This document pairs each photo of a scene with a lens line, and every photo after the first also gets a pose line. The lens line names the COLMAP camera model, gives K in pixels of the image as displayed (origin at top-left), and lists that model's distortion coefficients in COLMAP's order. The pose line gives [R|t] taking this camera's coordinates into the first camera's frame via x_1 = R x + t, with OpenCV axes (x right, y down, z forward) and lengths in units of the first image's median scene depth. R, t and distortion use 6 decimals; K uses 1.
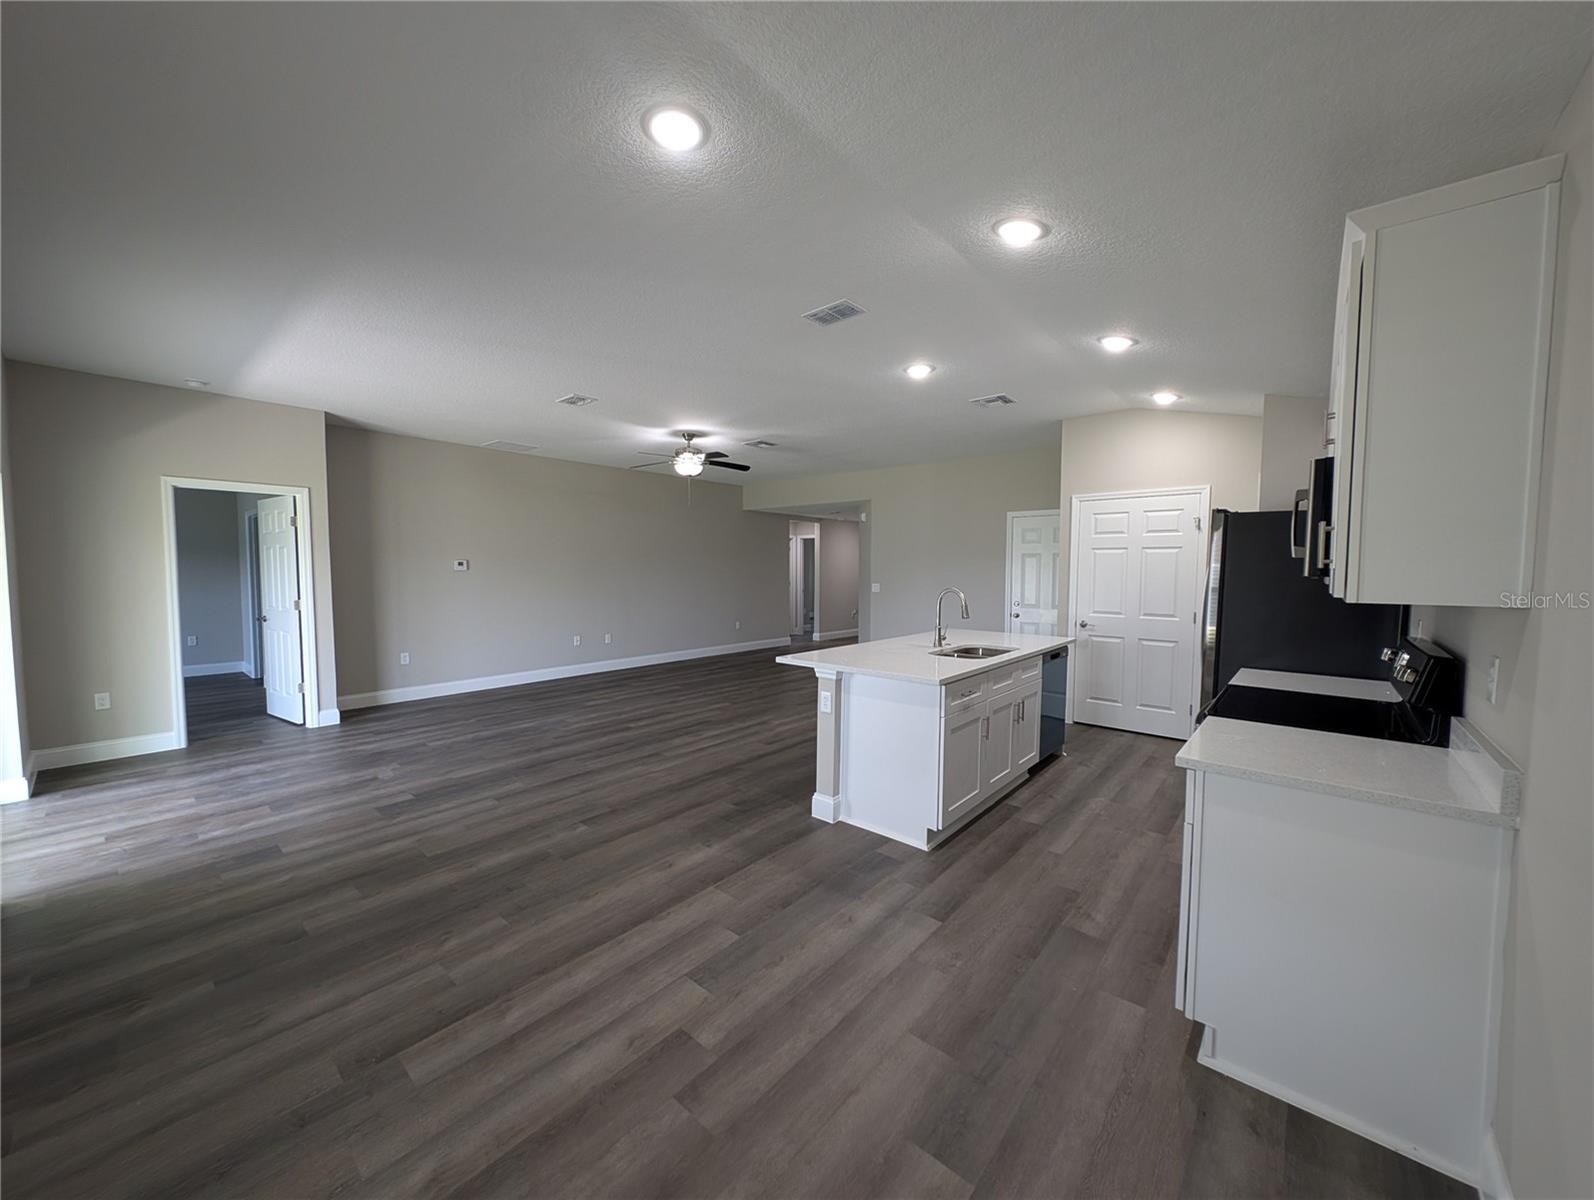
lens RADIAL K [[597.6, 0, 797.0], [0, 597.6, 600.0], [0, 0, 1]] dist [0.002784, 0.000038]
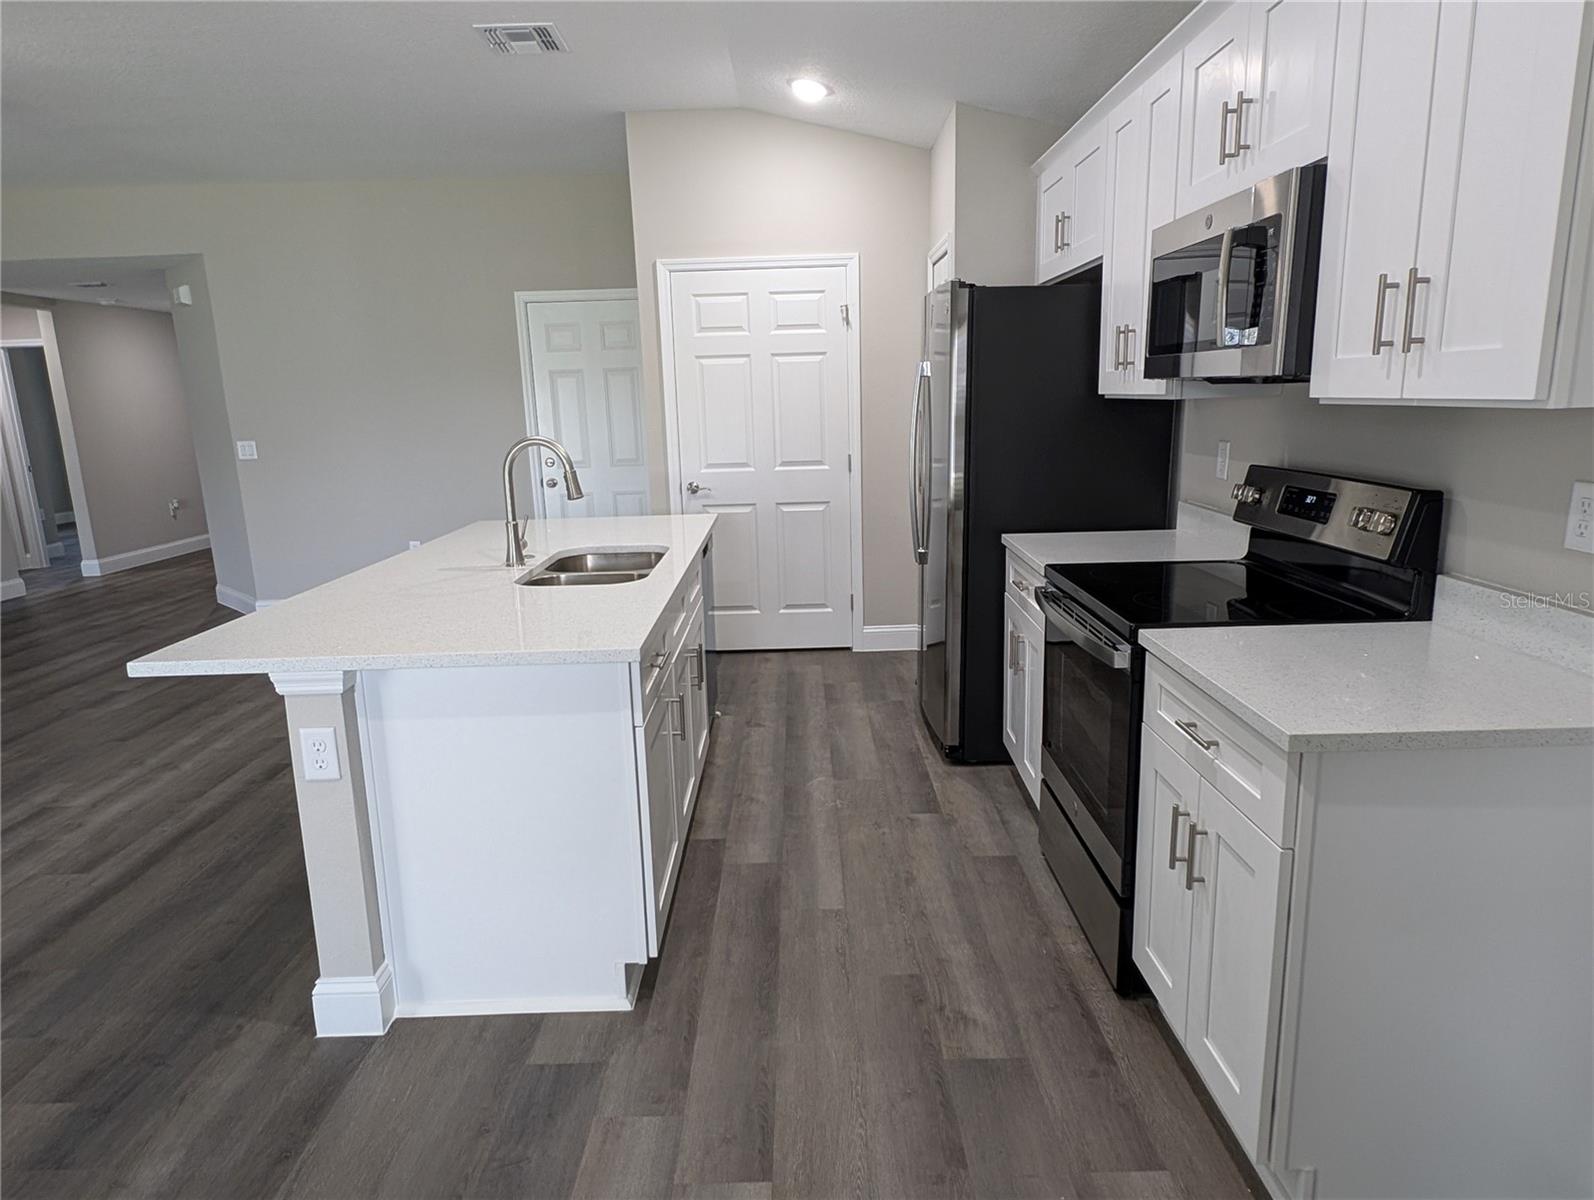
lens RADIAL K [[945.1, 0, 797.0], [0, 945.1, 600.0], [0, 0, 1]] dist [0.002846, 0.000965]
pose [[0.753841, -0.164318, 0.636178, -0.083448], [0.068187, 0.982561, 0.172987, -0.008685], [-0.653509, -0.087025, 0.751900, 0.330741]]
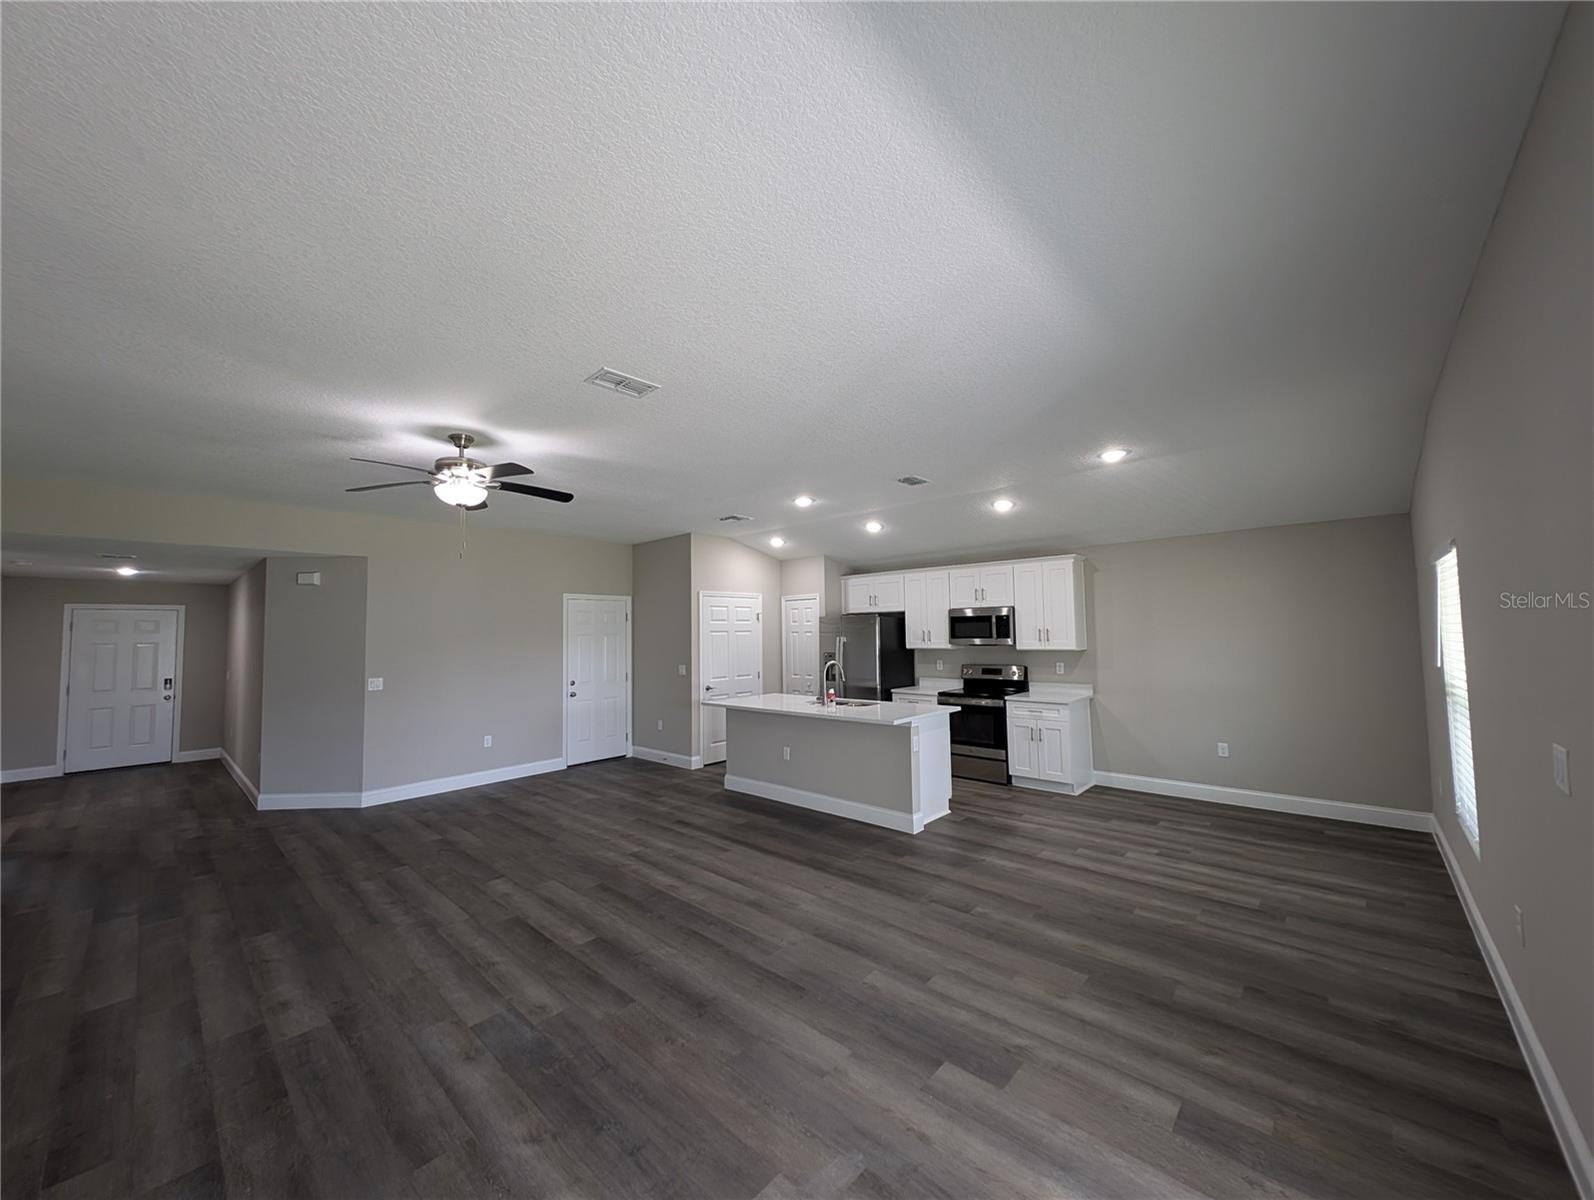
lens RADIAL K [[597.6, 0, 797.0], [0, 597.6, 600.0], [0, 0, 1]] dist [0.002784, 0.000038]
pose [[0.038925, 0.049272, 0.998027, -1.282813], [0.072869, 0.995984, -0.052013, -0.107473], [-0.996582, 0.074749, 0.035178, 1.113118]]
